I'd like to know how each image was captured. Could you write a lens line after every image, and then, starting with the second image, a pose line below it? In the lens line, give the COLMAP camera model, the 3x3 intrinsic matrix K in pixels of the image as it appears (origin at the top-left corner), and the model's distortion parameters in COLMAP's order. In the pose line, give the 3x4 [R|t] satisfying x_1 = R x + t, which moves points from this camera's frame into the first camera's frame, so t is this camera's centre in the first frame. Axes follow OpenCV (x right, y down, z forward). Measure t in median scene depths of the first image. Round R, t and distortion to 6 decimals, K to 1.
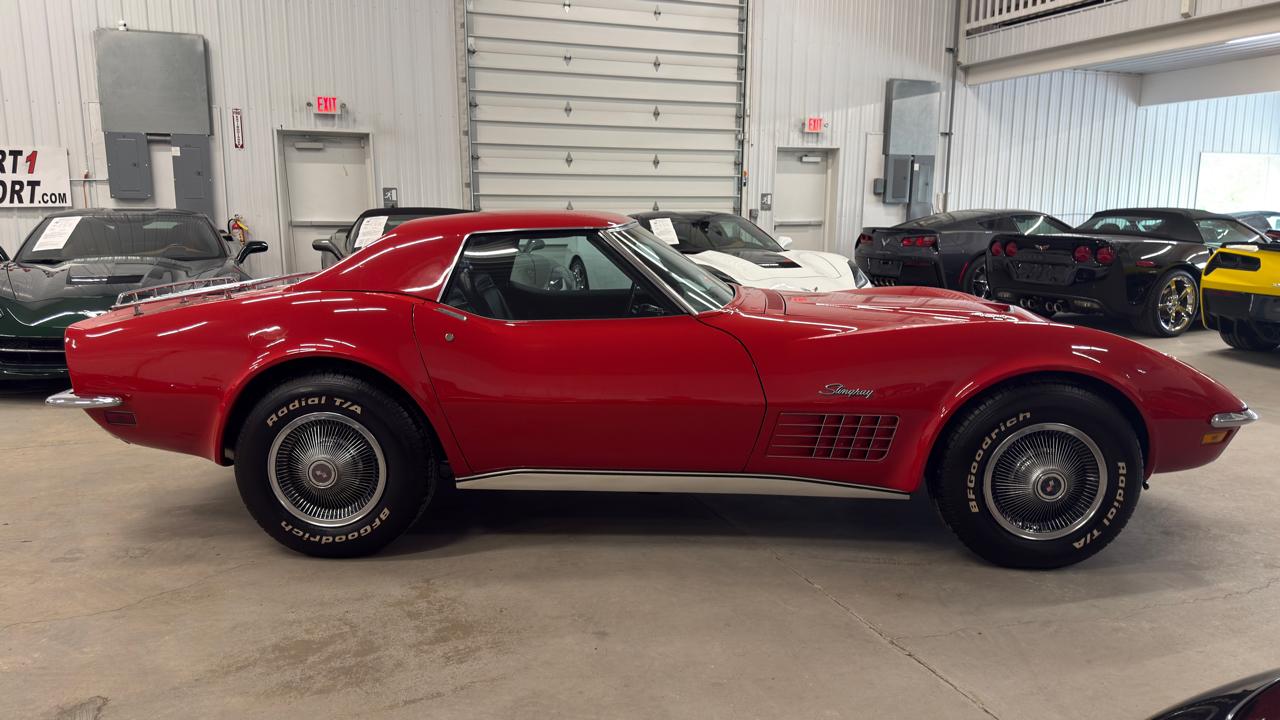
lens RADIAL K [[907.2, 0, 640.0], [0, 907.2, 360.0], [0, 0, 1]] dist [0.067171, -0.092656]
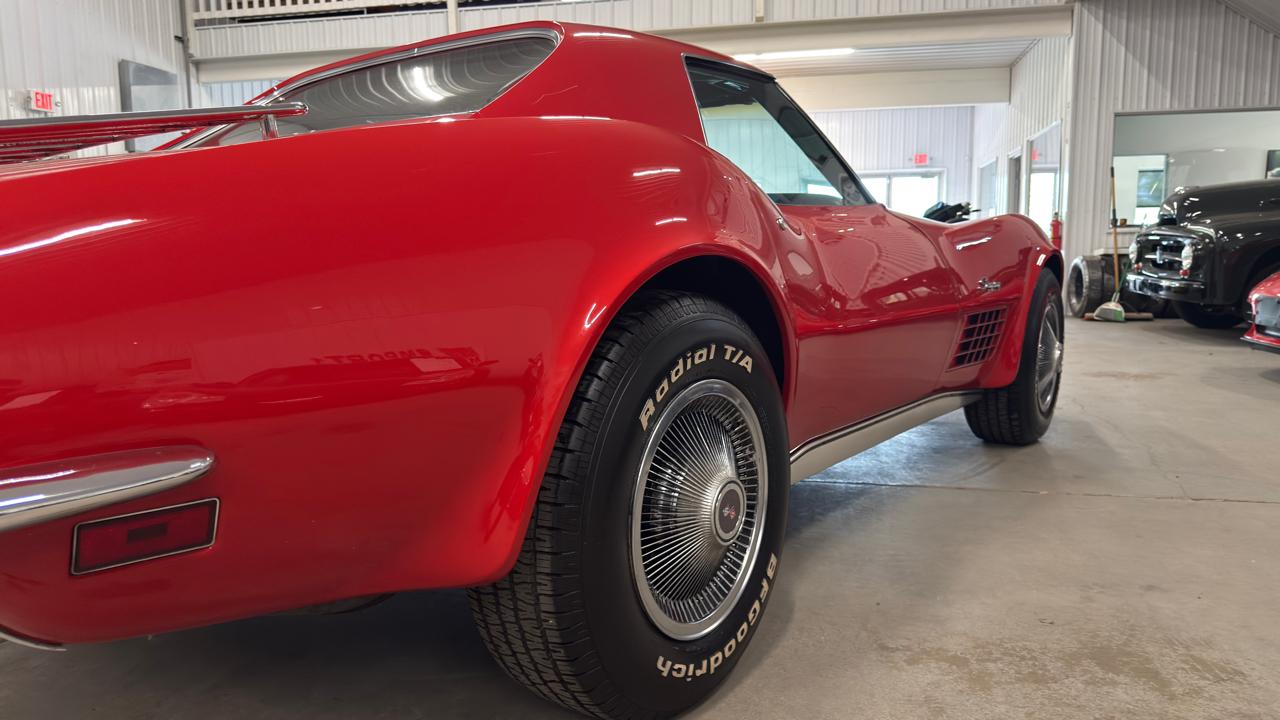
lens RADIAL K [[907.2, 0, 640.0], [0, 907.2, 360.0], [0, 0, 1]] dist [0.067171, -0.092656]
pose [[0.547282, -0.106890, 0.830094, -0.652707], [0.152574, 0.987933, 0.026623, 0.026571], [-0.822924, 0.112080, 0.556987, 0.682727]]
